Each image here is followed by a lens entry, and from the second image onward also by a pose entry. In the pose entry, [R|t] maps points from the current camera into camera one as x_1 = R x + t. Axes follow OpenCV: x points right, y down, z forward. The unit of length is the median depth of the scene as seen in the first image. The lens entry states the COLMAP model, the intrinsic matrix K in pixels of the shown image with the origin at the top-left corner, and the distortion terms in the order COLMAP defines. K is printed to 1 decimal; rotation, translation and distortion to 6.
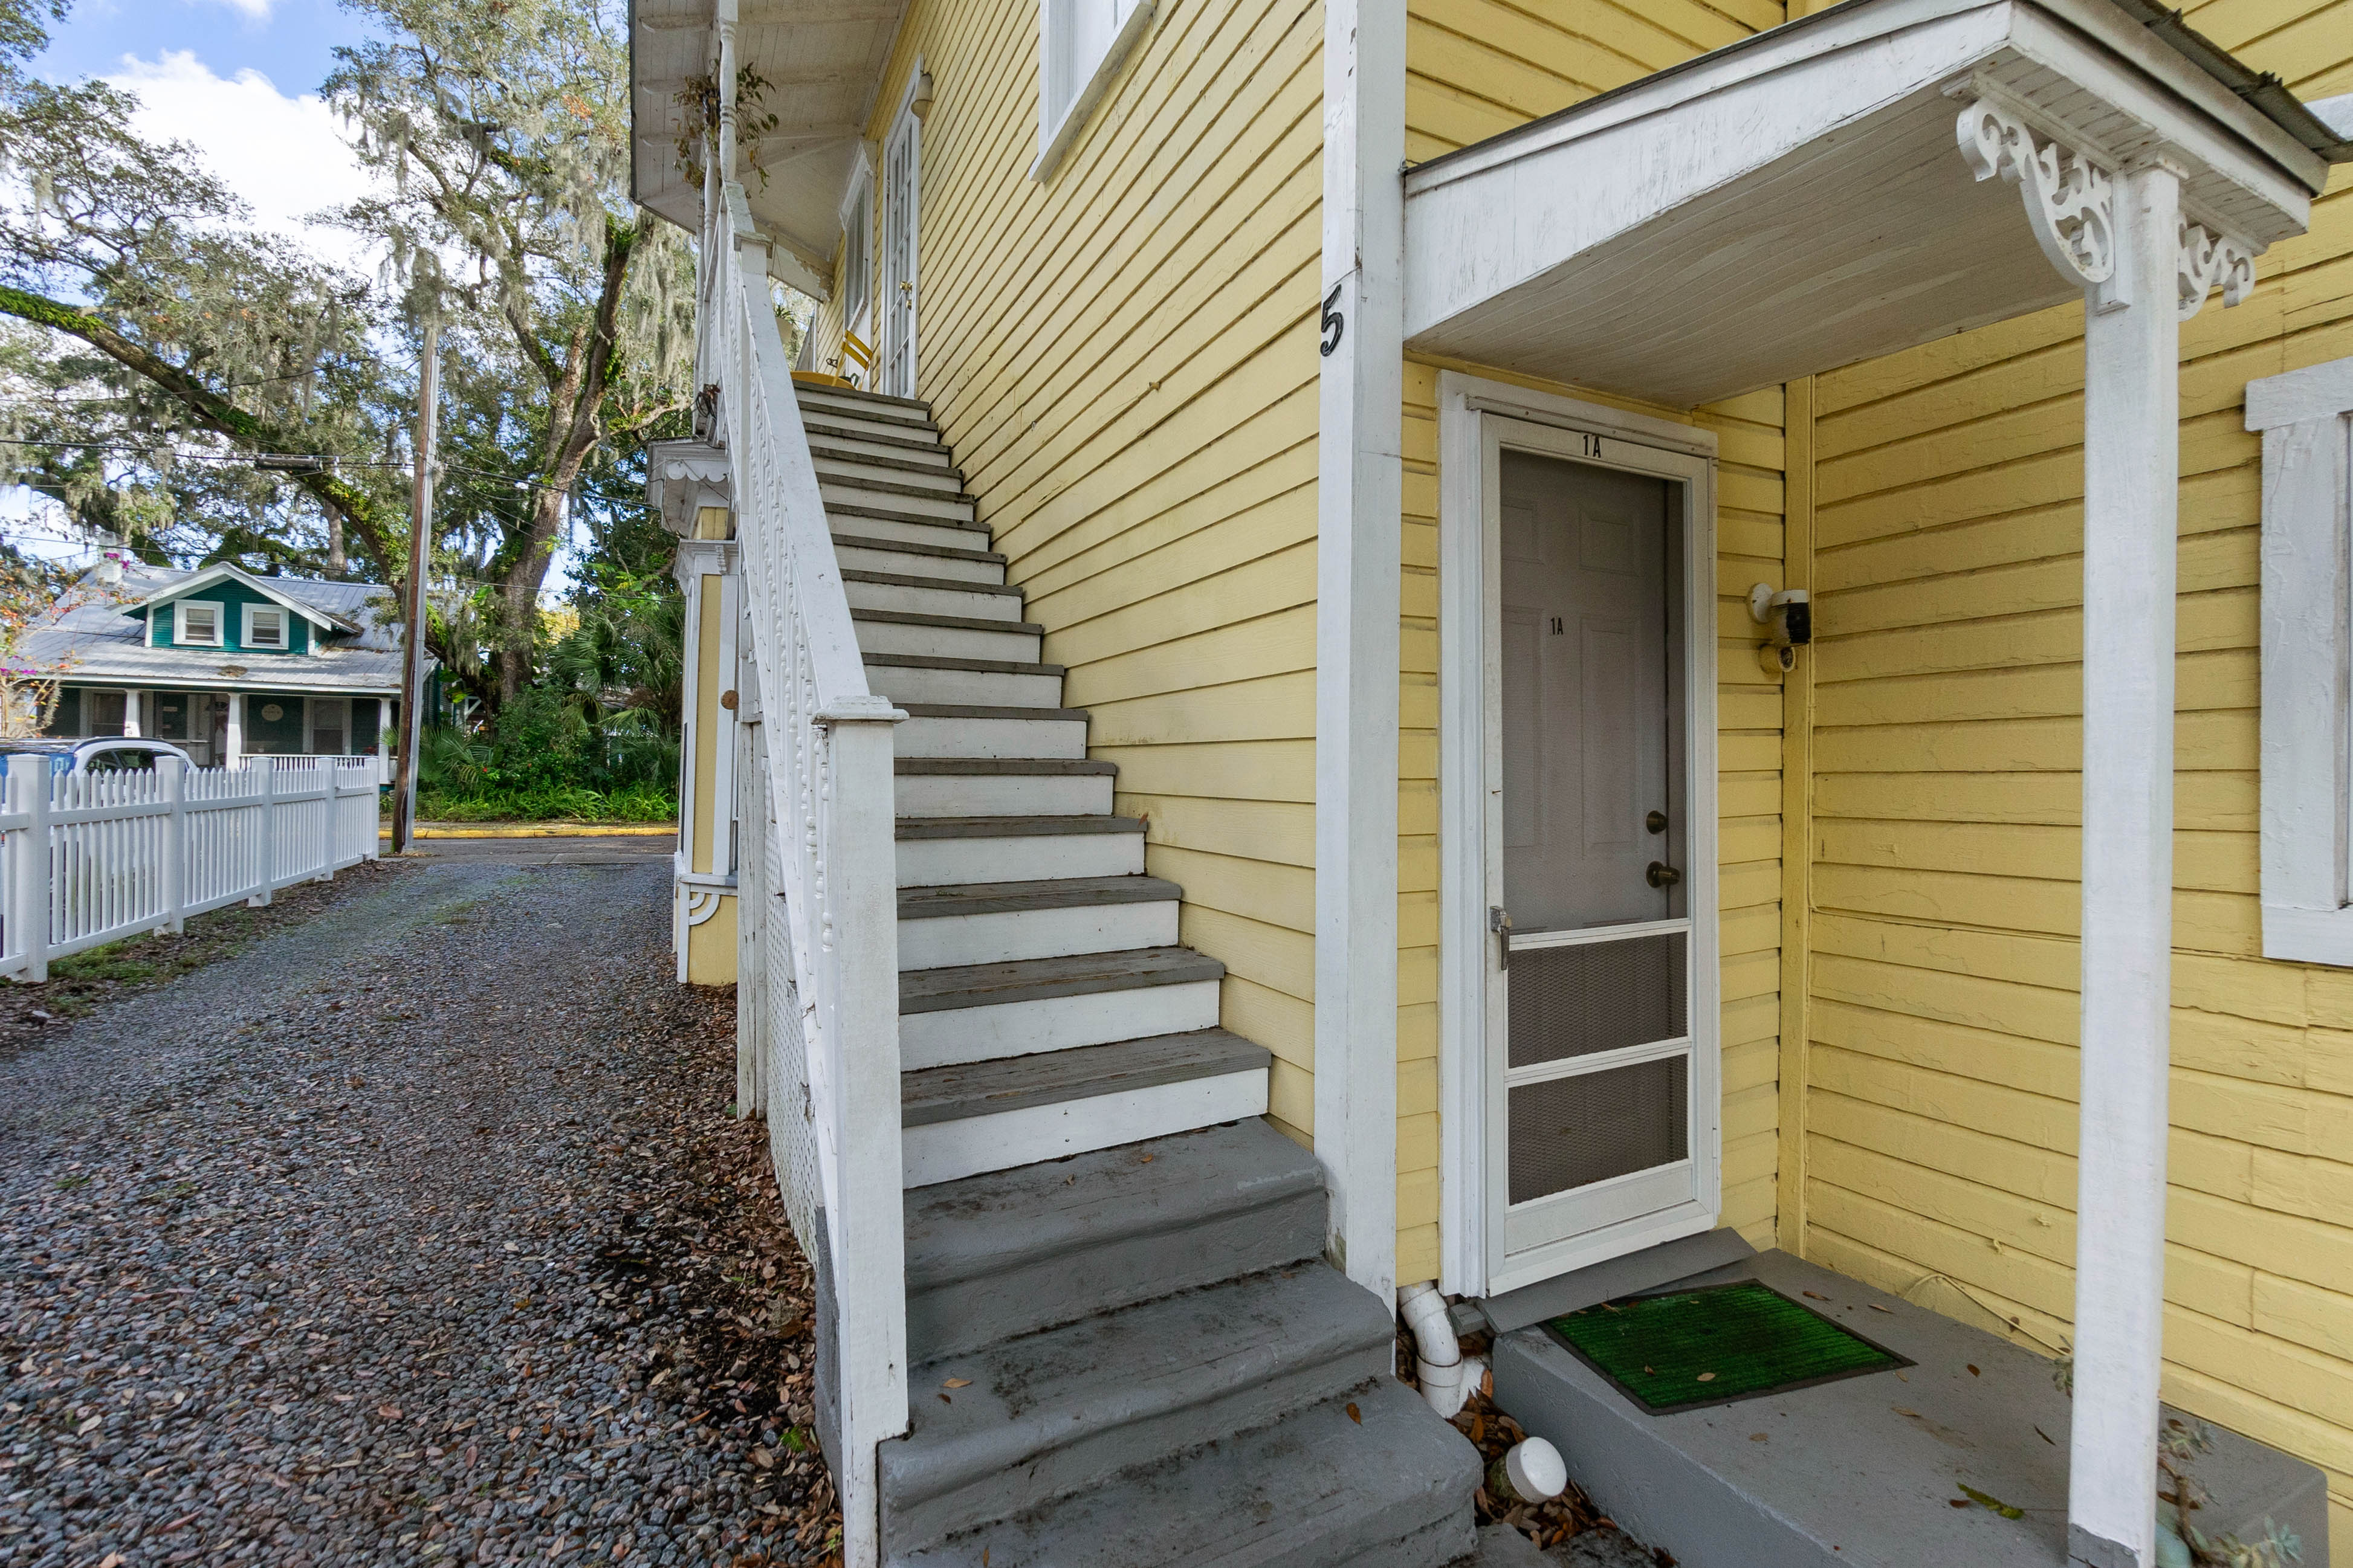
lens RADIAL K [[999.3, 0, 1157.5], [0, 999.3, 765.4], [0, 0, 1]] dist [0.000780, -0.001166]
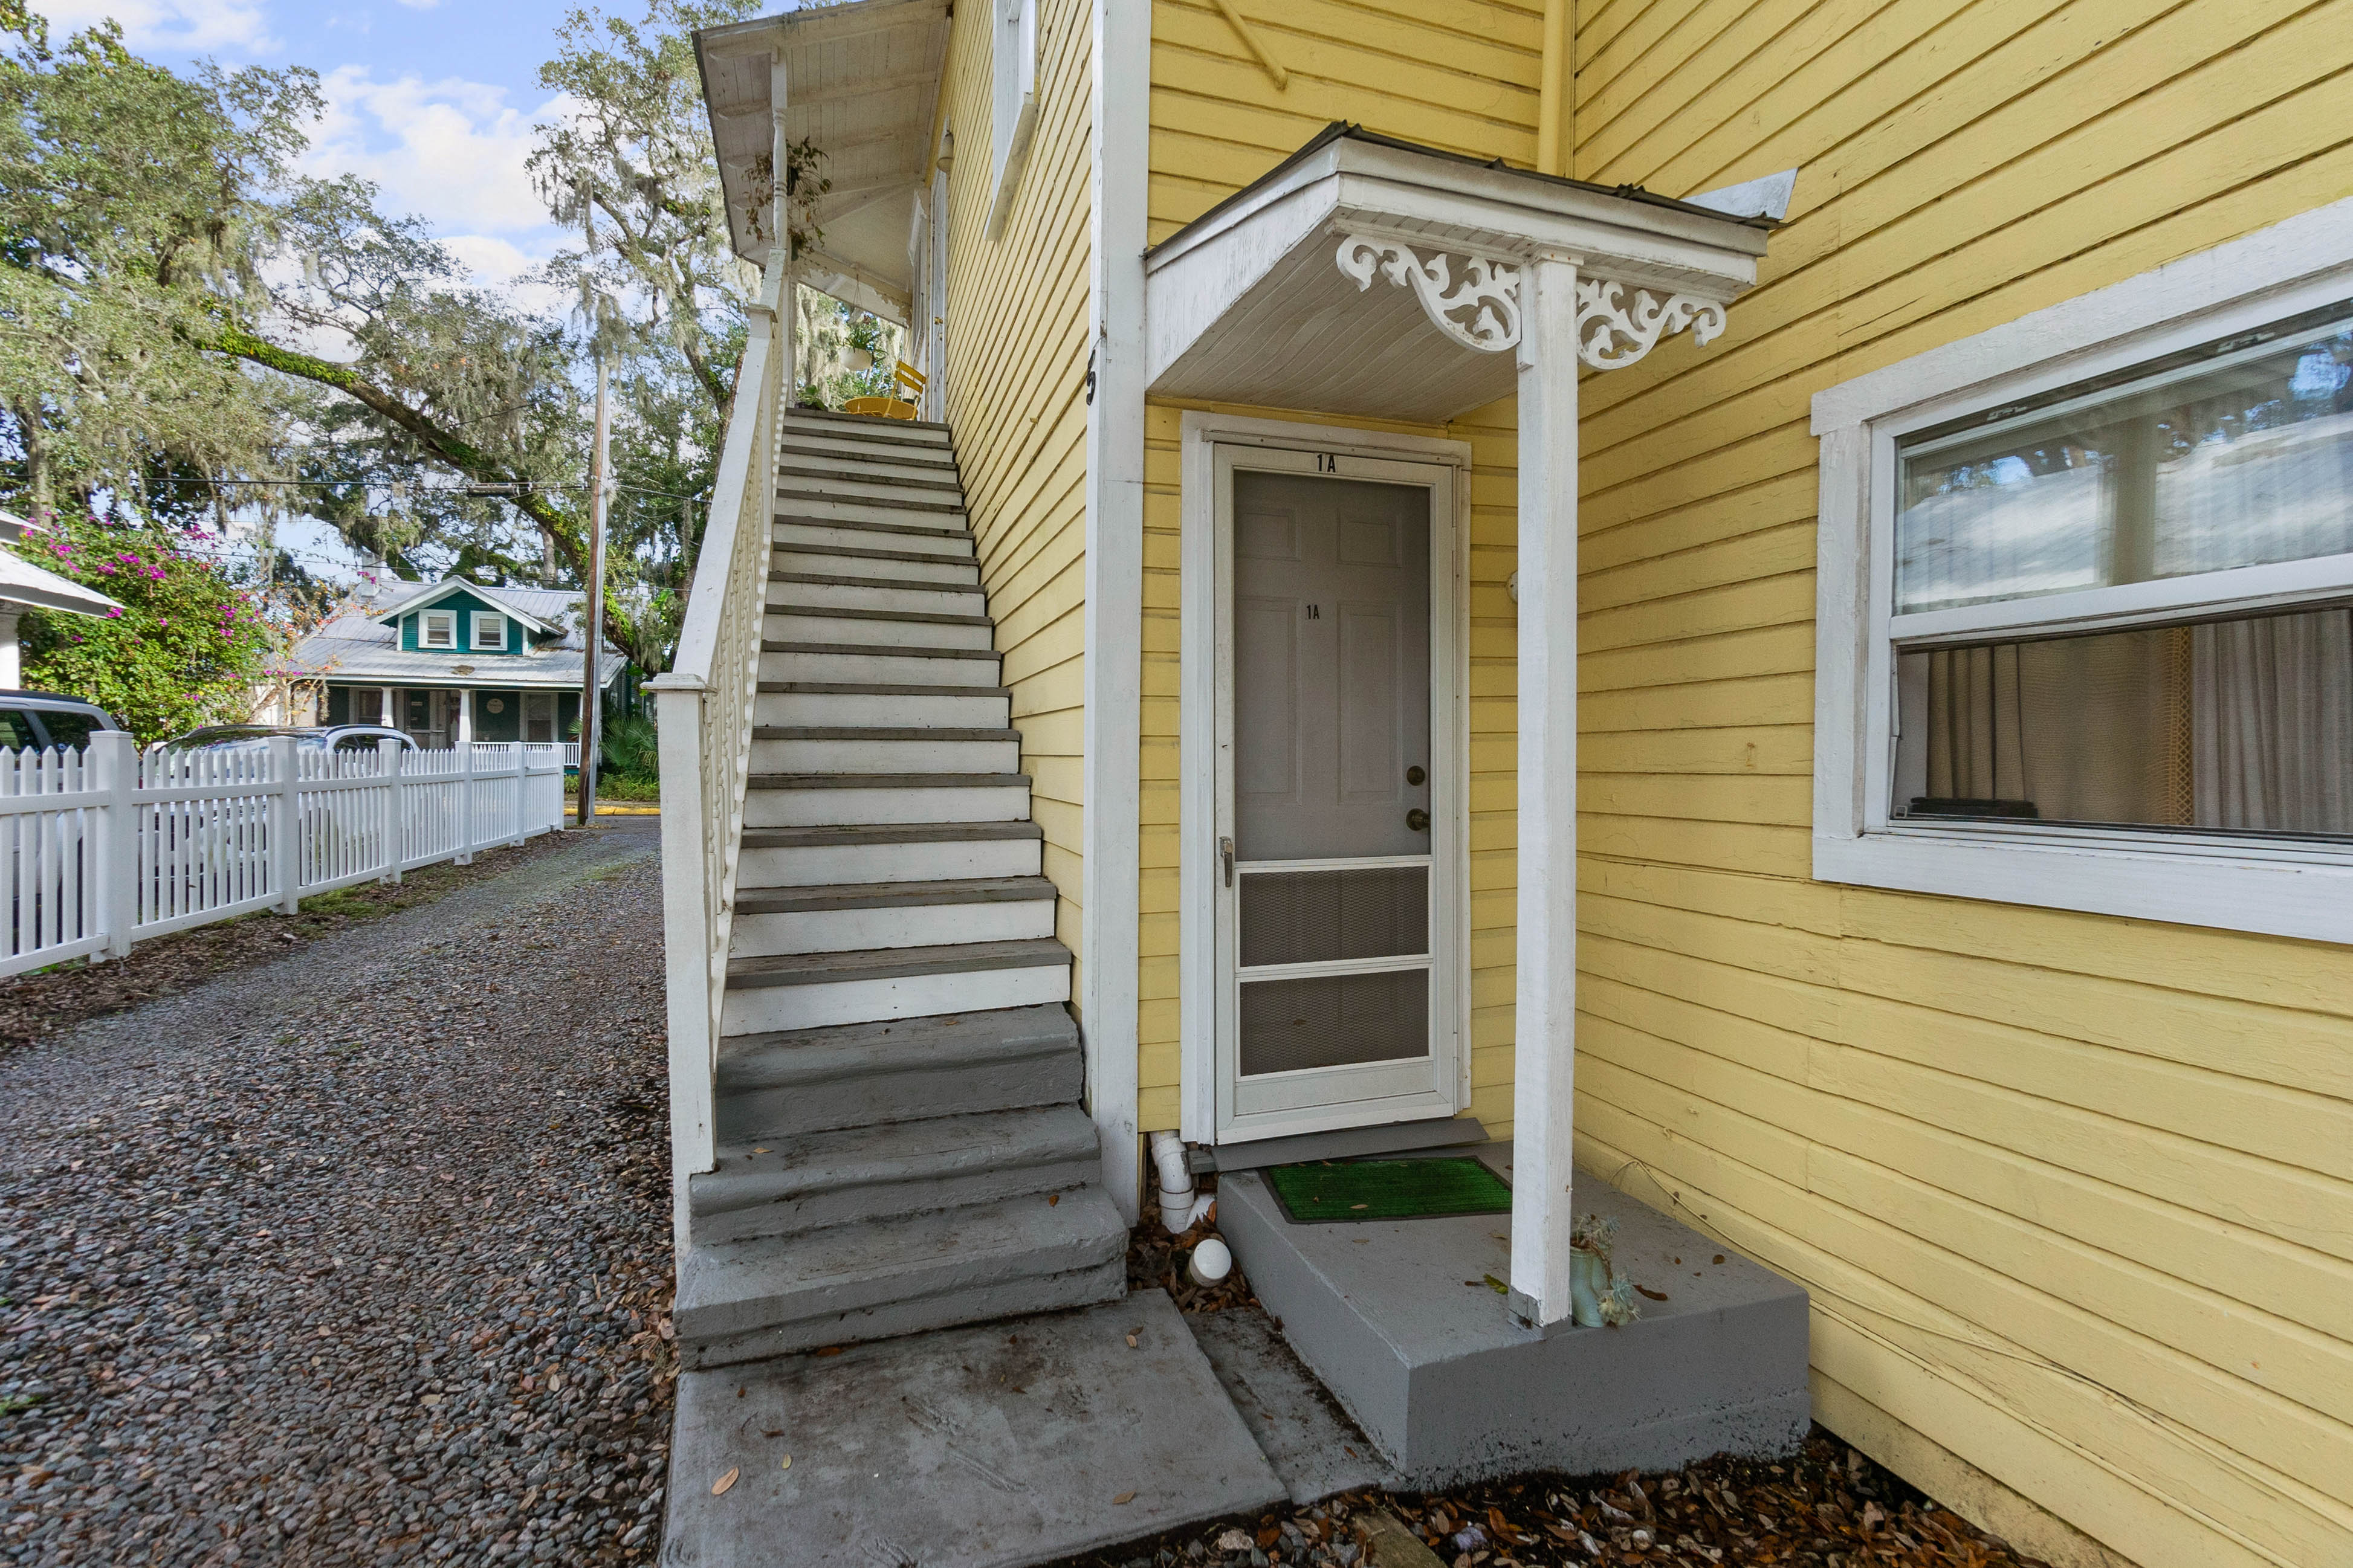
lens RADIAL K [[1014.3, 0, 1178.9], [0, 1014.3, 769.2], [0, 0, 1]] dist [-0.003237, 0.000334]
pose [[0.989069, 0.000281, -0.147456, 0.171419], [0.001823, 0.999898, 0.014131, 0.013504], [0.147445, -0.014246, 0.988968, -0.098457]]
